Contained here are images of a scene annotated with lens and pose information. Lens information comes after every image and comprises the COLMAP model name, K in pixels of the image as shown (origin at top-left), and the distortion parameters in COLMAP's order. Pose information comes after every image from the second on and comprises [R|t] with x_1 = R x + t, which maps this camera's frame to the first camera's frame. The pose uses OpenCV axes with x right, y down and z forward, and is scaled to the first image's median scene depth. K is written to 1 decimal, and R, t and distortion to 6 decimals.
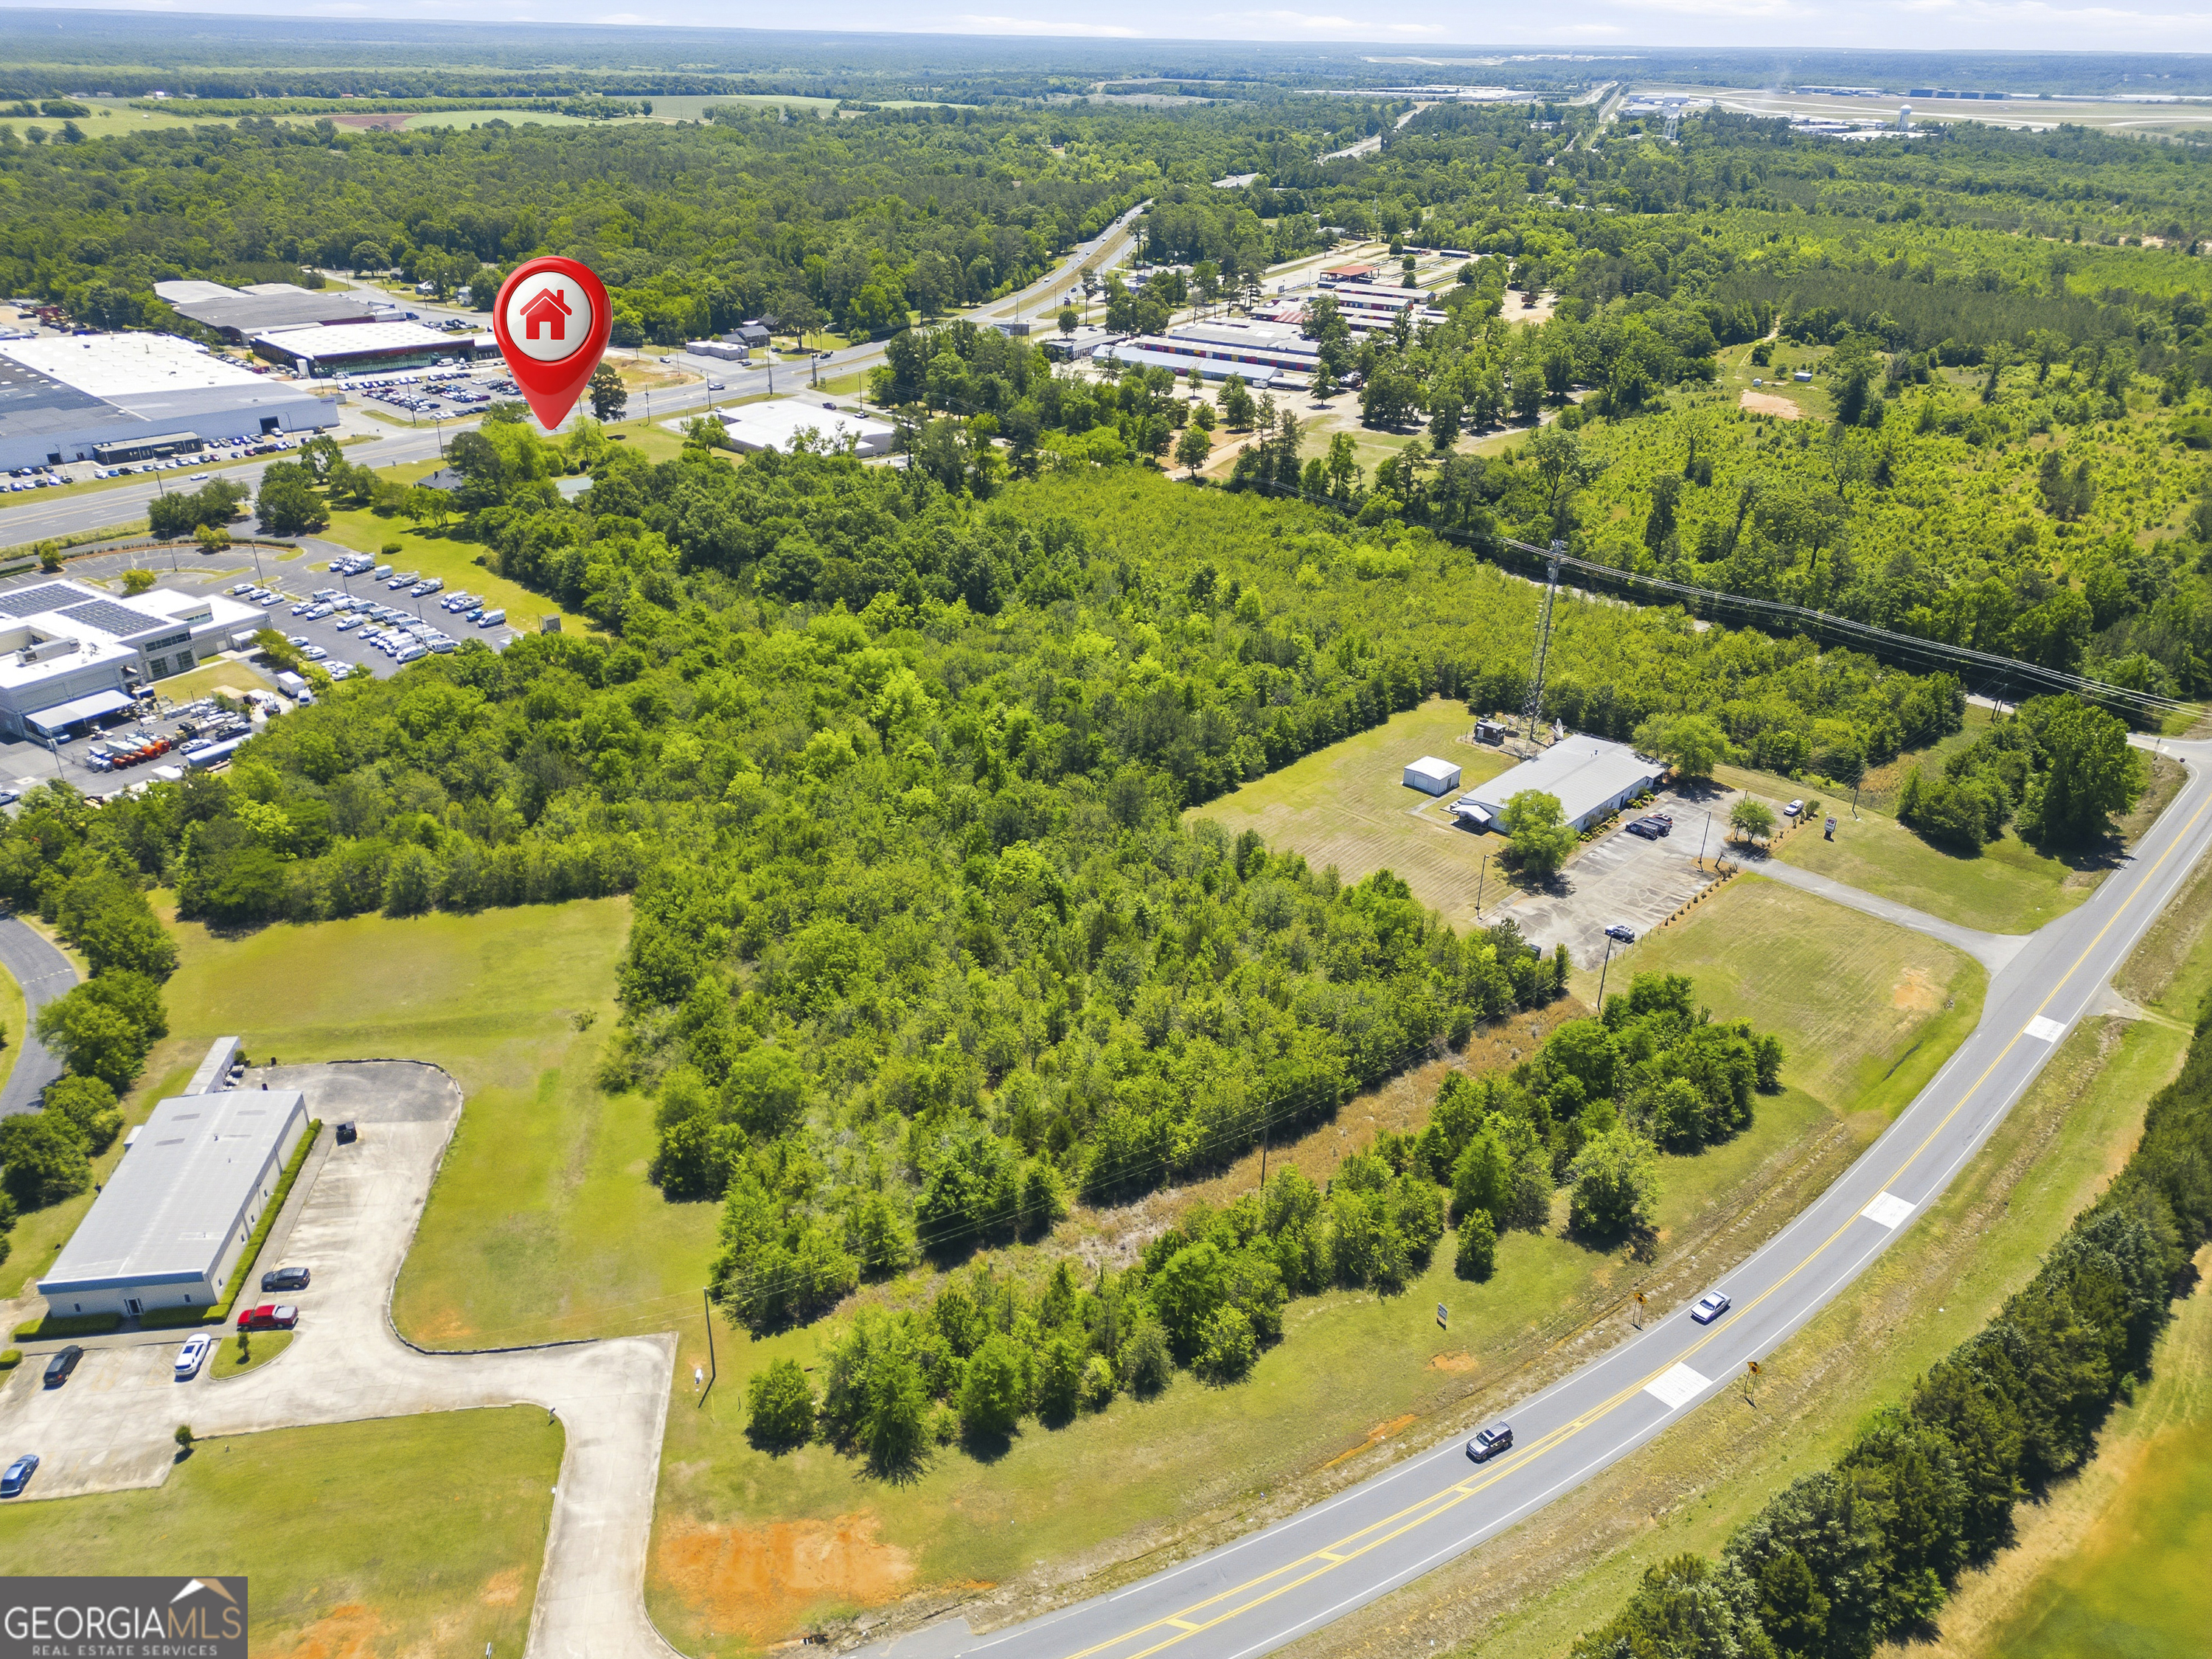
lens RADIAL K [[1548.1, 0, 1103.7], [0, 1548.1, 821.0], [0, 0, 1]] dist [0.066000, -0.053408]
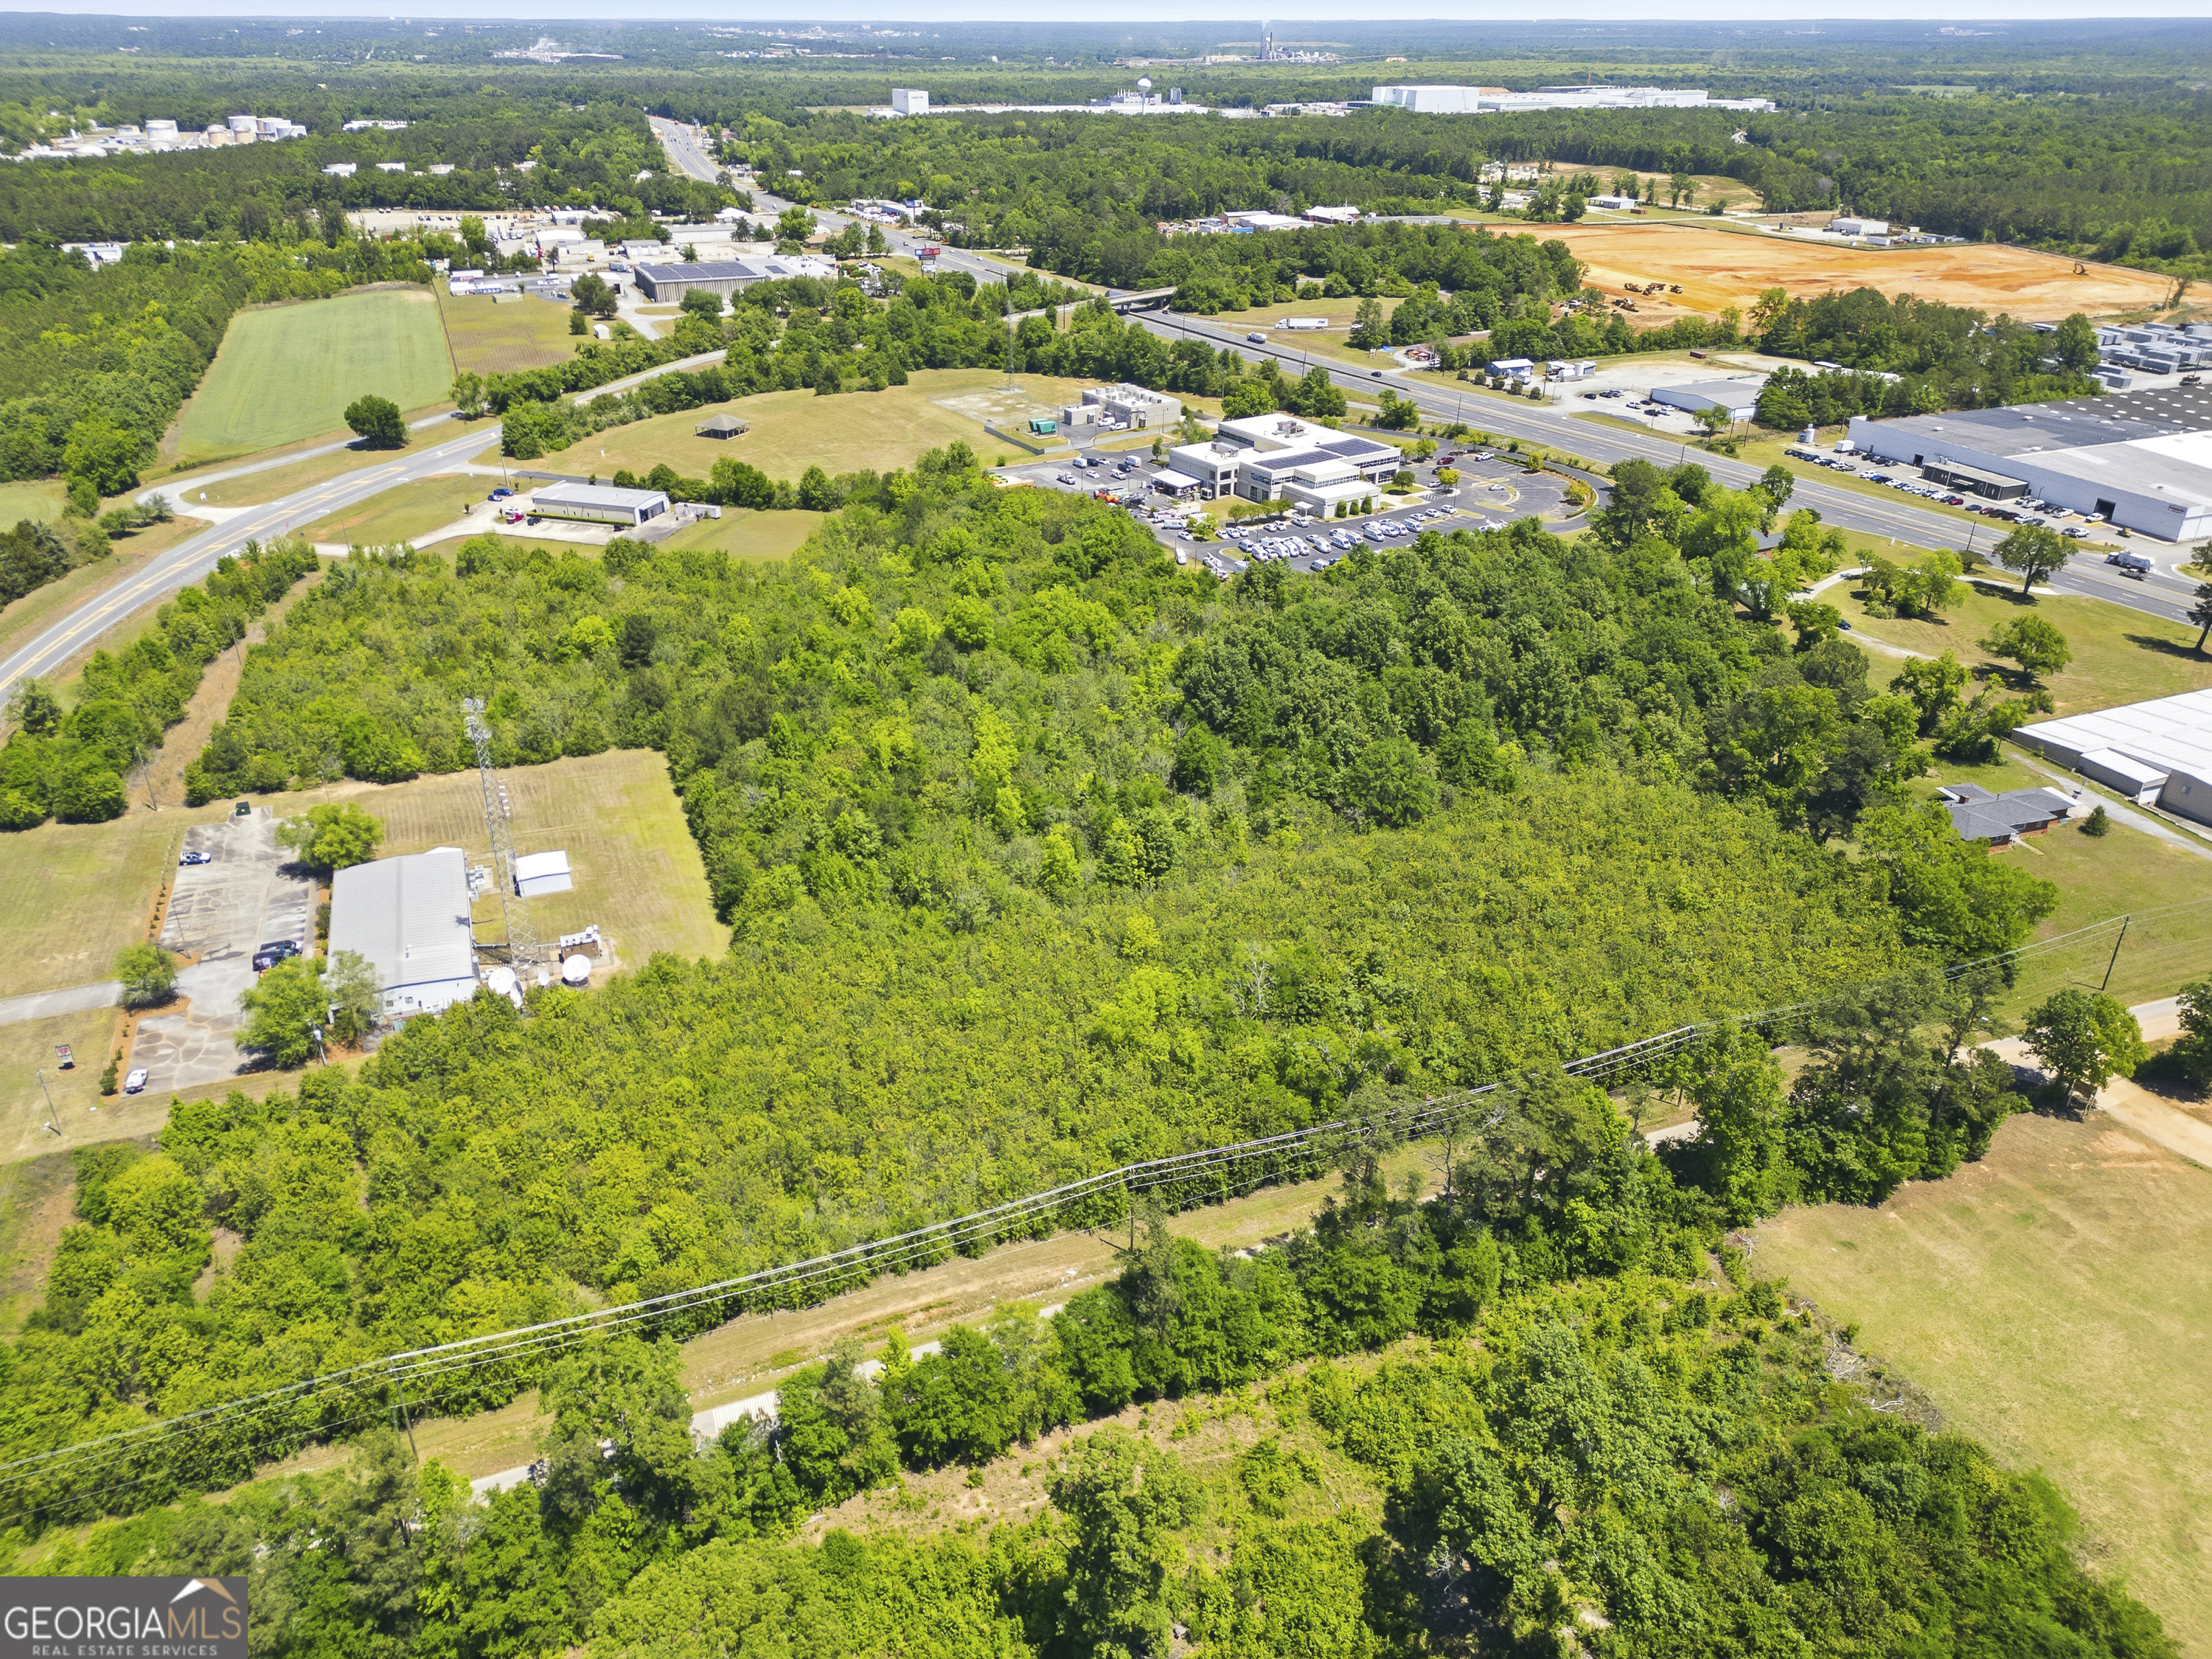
lens RADIAL K [[1548.1, 0, 1096.9], [0, 1548.1, 832.7], [0, 0, 1]] dist [0.066000, -0.053408]
pose [[-0.414229, 0.403829, -0.815681, 0.615656], [-0.417082, 0.712331, 0.564470, -0.521641], [0.808985, 0.574026, -0.126638, 1.061651]]
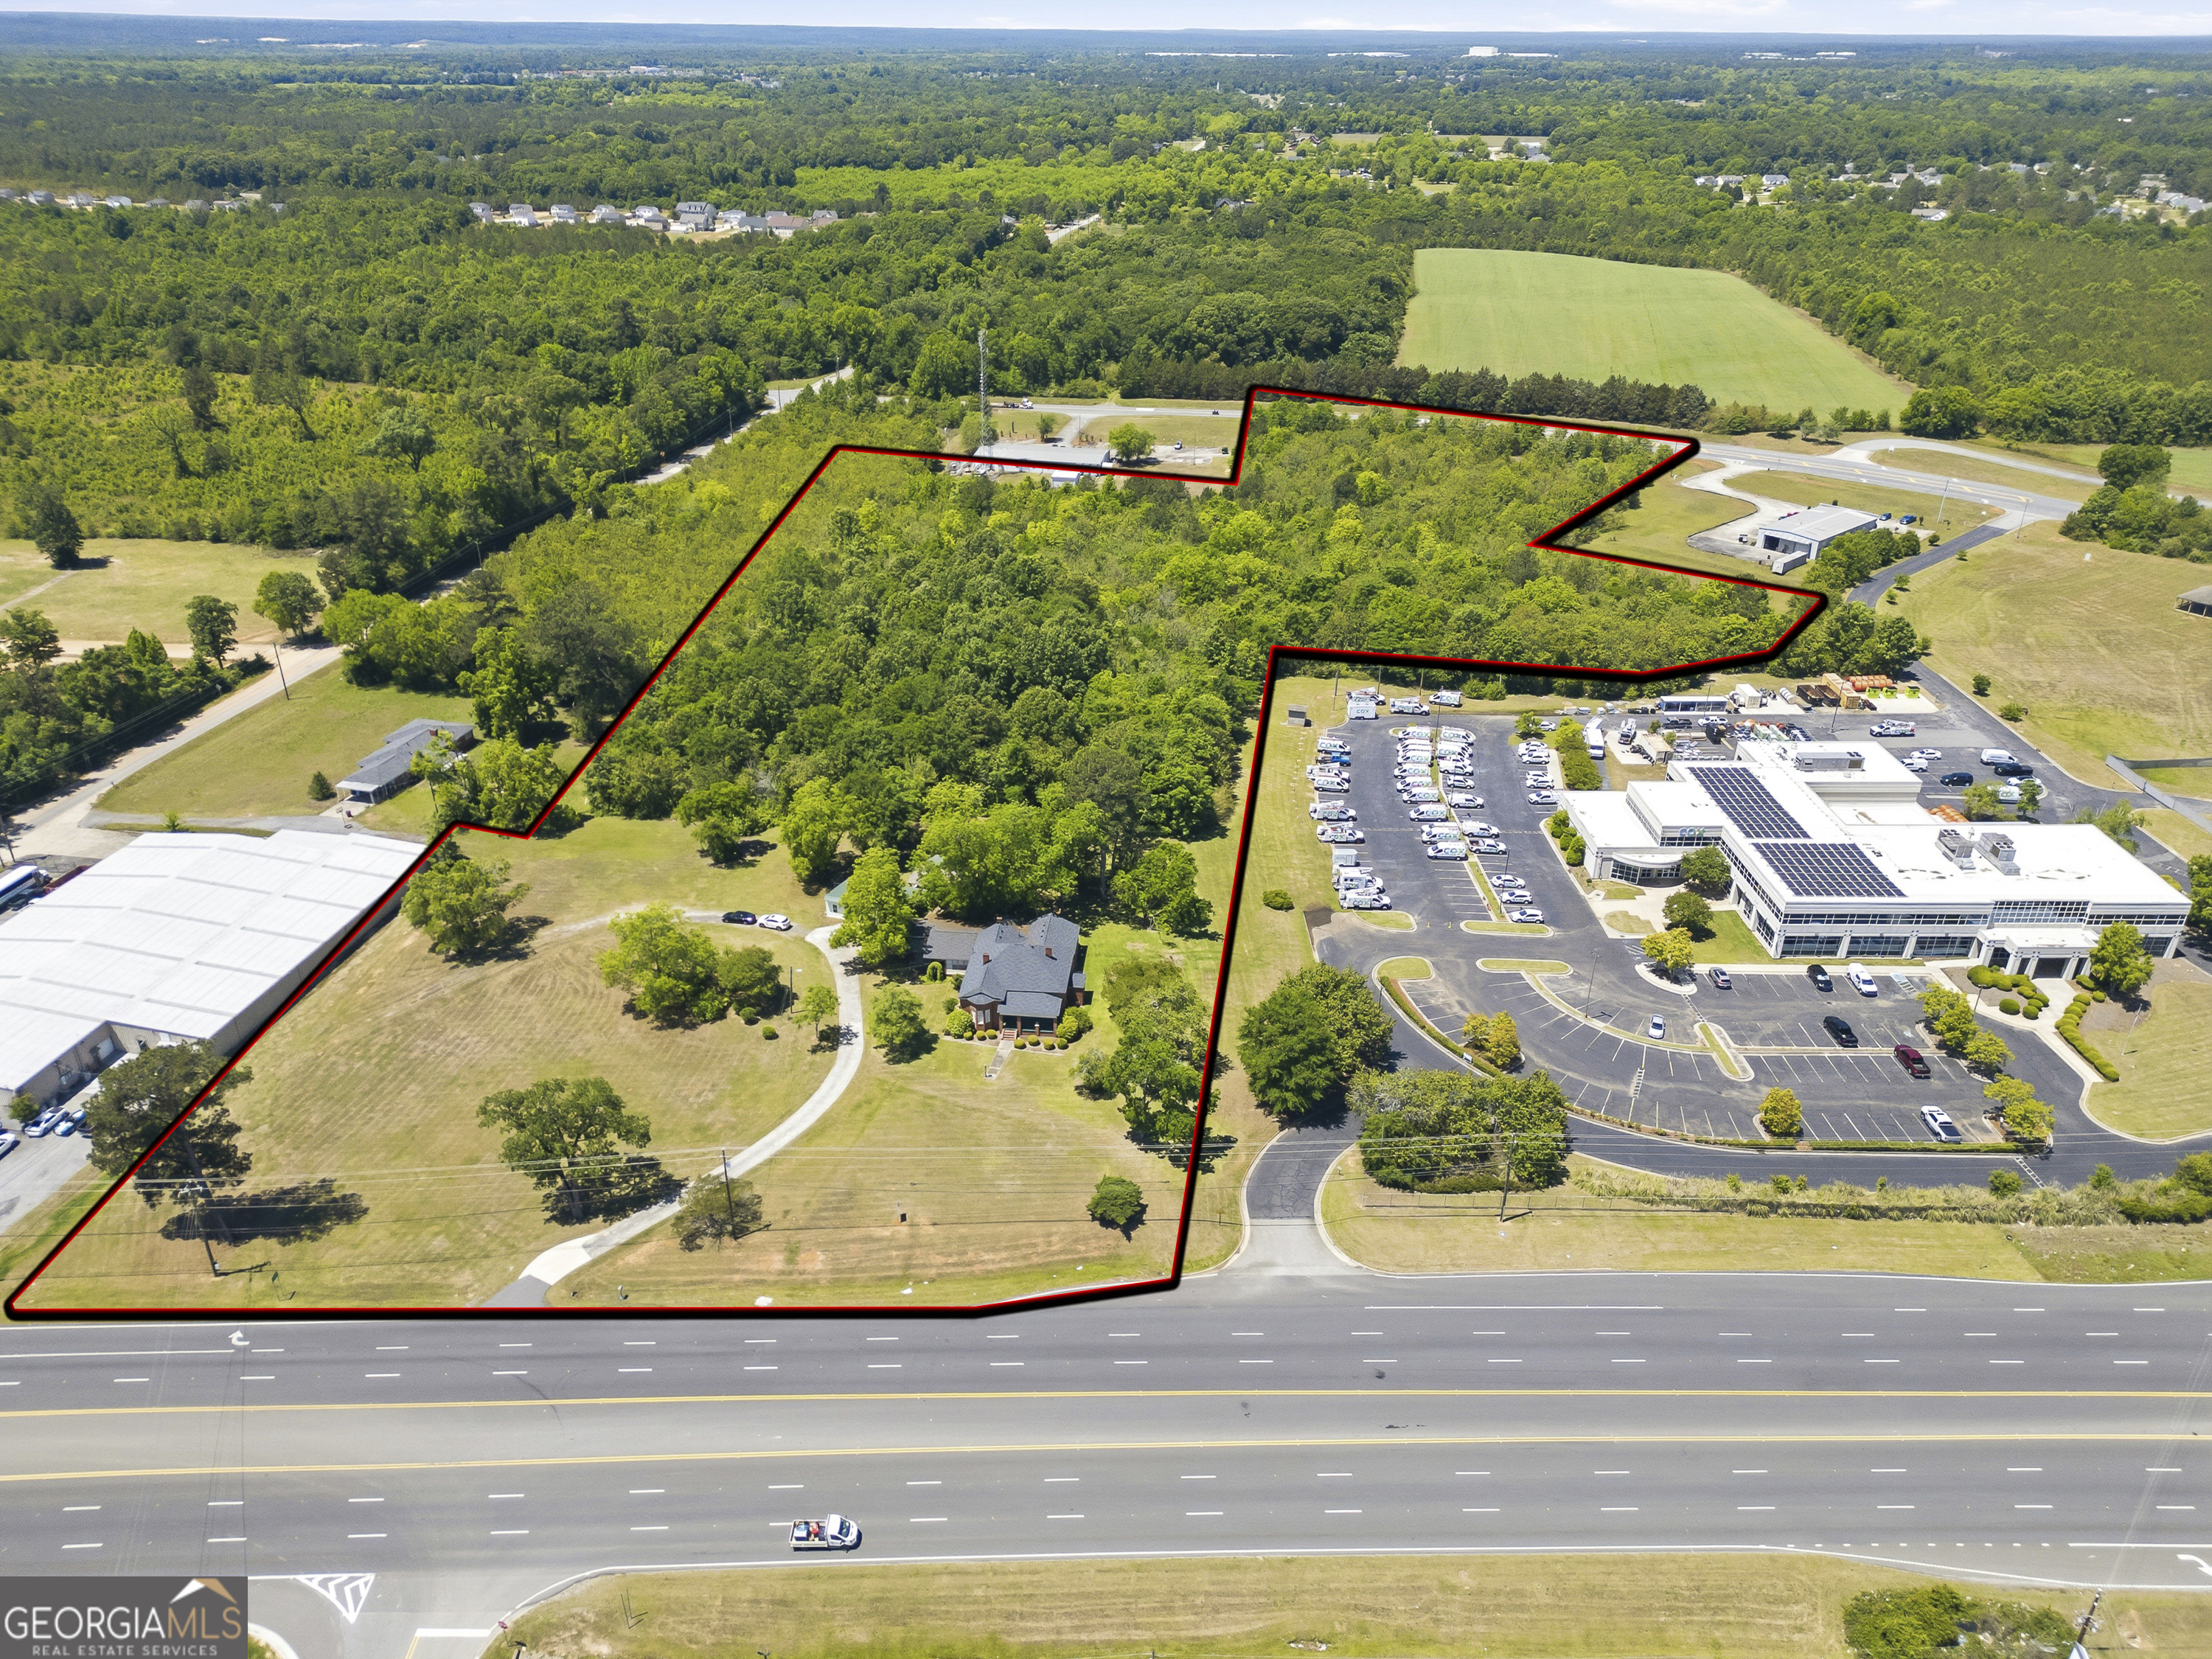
lens RADIAL K [[1548.1, 0, 1099.1], [0, 1548.1, 825.3], [0, 0, 1]] dist [0.066000, -0.053408]
pose [[-0.556084, -0.398445, 0.729391, -0.888811], [0.356852, 0.678122, 0.642501, -0.638402], [-0.750618, 0.617569, -0.234907, 1.243948]]
